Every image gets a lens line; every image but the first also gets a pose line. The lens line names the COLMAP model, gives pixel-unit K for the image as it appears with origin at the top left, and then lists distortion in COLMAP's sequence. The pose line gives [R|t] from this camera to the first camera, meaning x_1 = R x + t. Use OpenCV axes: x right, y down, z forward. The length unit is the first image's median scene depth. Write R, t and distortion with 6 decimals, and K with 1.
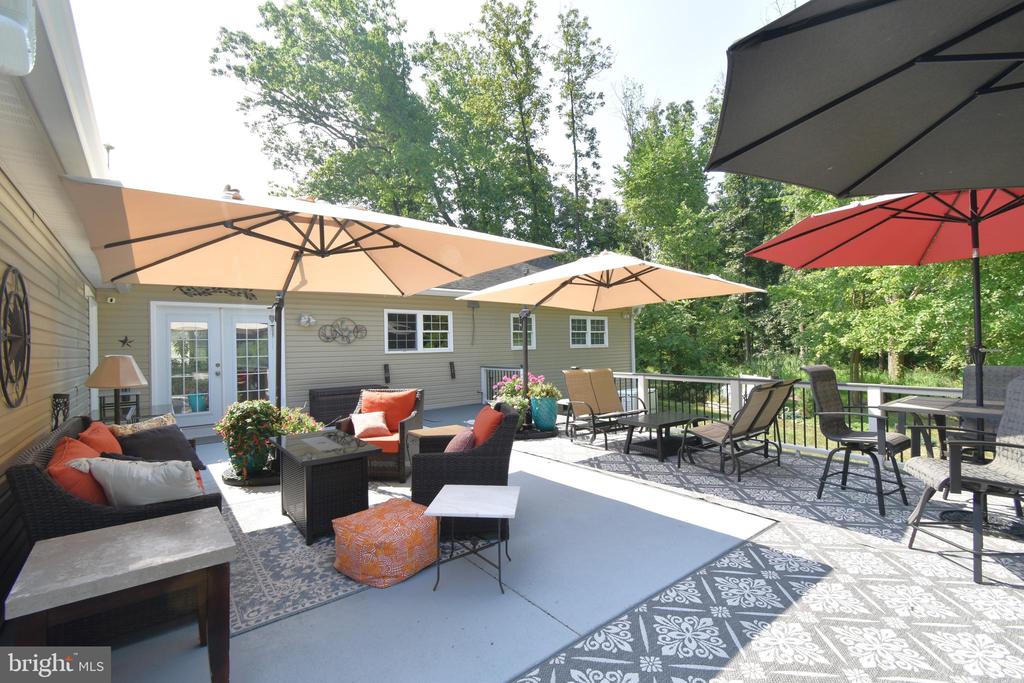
lens RADIAL K [[453.9, 0, 510.1], [0, 453.9, 342.6], [0, 0, 1]] dist [-0.001462, -0.000159]
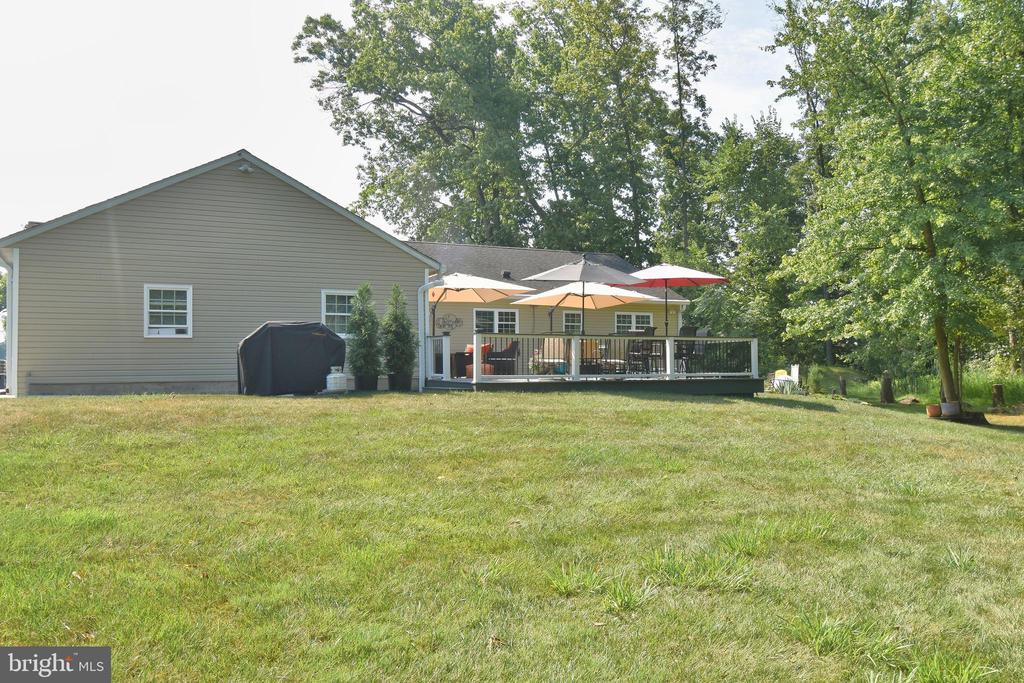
lens RADIAL K [[794.7, 0, 512.0], [0, 794.7, 341.5], [0, 0, 1]] dist [0.002162, 0.000705]
pose [[0.980102, 0.004919, -0.198433, 0.395631], [-0.009404, 0.999721, -0.021667, 0.099421], [0.198271, 0.023102, 0.979875, -1.650681]]
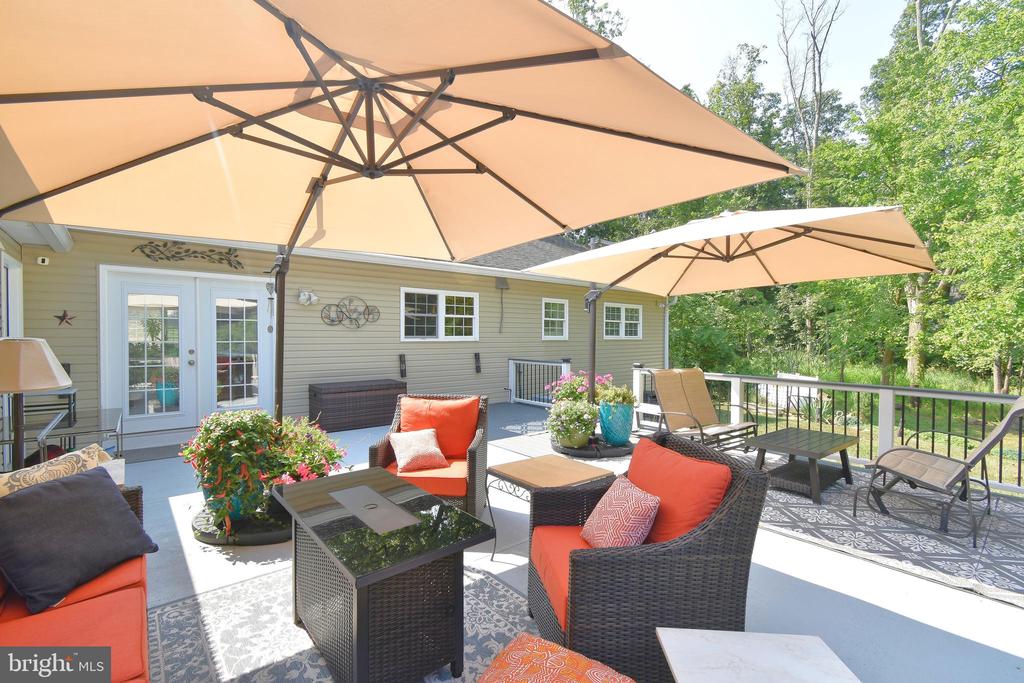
lens RADIAL K [[460.8, 0, 512.0], [0, 460.8, 341.5], [0, 0, 1]] dist [0.001190, -0.000698]
pose [[0.999327, 0.023718, 0.027977, -0.098853], [-0.024323, 0.999474, 0.021472, 0.001456], [-0.027453, -0.022138, 0.999378, 0.163644]]
